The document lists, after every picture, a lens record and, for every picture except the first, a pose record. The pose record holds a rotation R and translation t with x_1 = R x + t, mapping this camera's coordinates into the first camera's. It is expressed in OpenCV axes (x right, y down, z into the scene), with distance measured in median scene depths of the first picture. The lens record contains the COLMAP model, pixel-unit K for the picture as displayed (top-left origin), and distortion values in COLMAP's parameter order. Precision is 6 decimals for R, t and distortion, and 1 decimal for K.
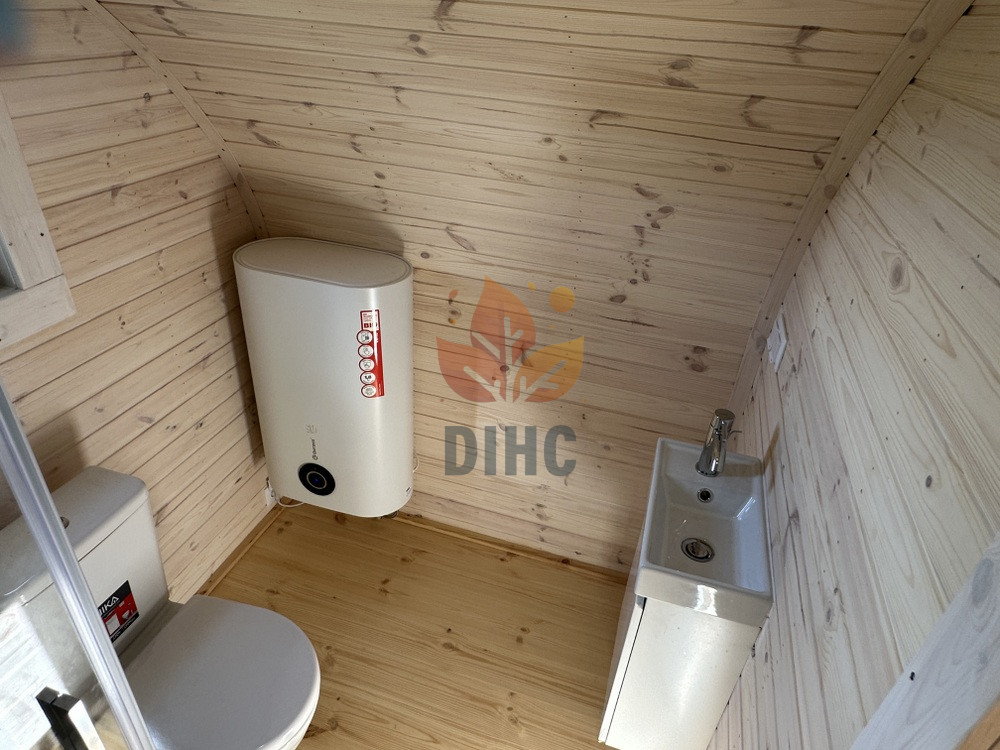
lens RADIAL K [[619.5, 0, 496.0], [0, 619.5, 379.0], [0, 0, 1]] dist [-0.003817, -0.003034]
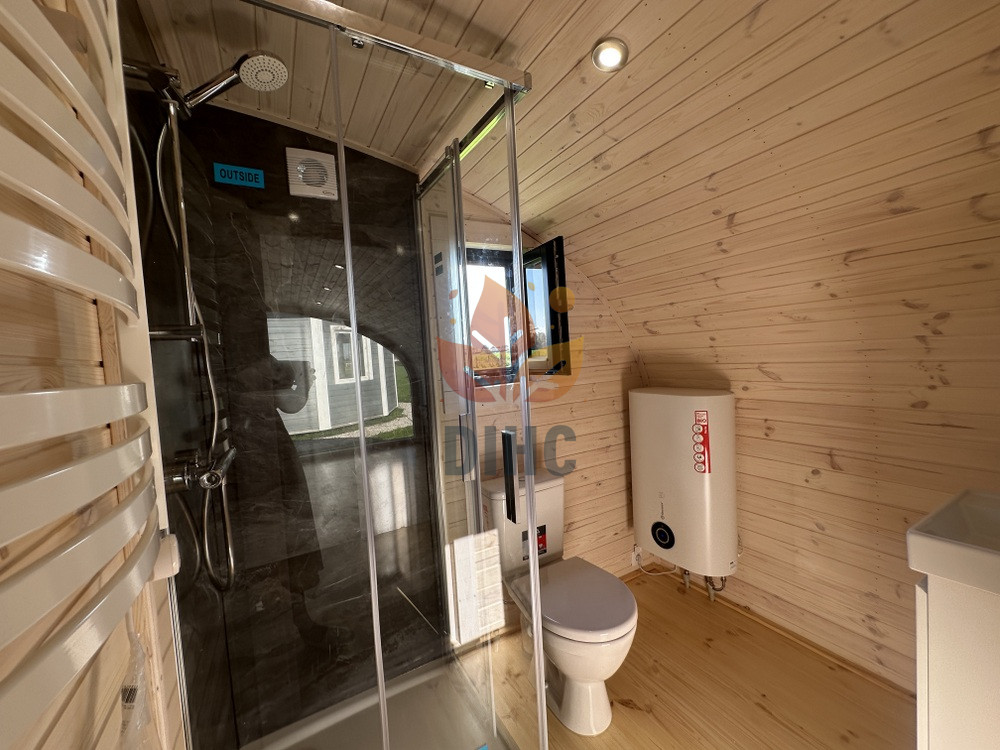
lens RADIAL K [[398.7, 0, 500.4], [0, 398.7, 373.7], [0, 0, 1]] dist [-0.002879, 0.000653]
pose [[0.724371, -0.073572, -0.685473, 0.141522], [-0.269849, 0.884699, -0.380117, 0.344104], [0.634404, 0.460320, 0.620997, -0.046076]]
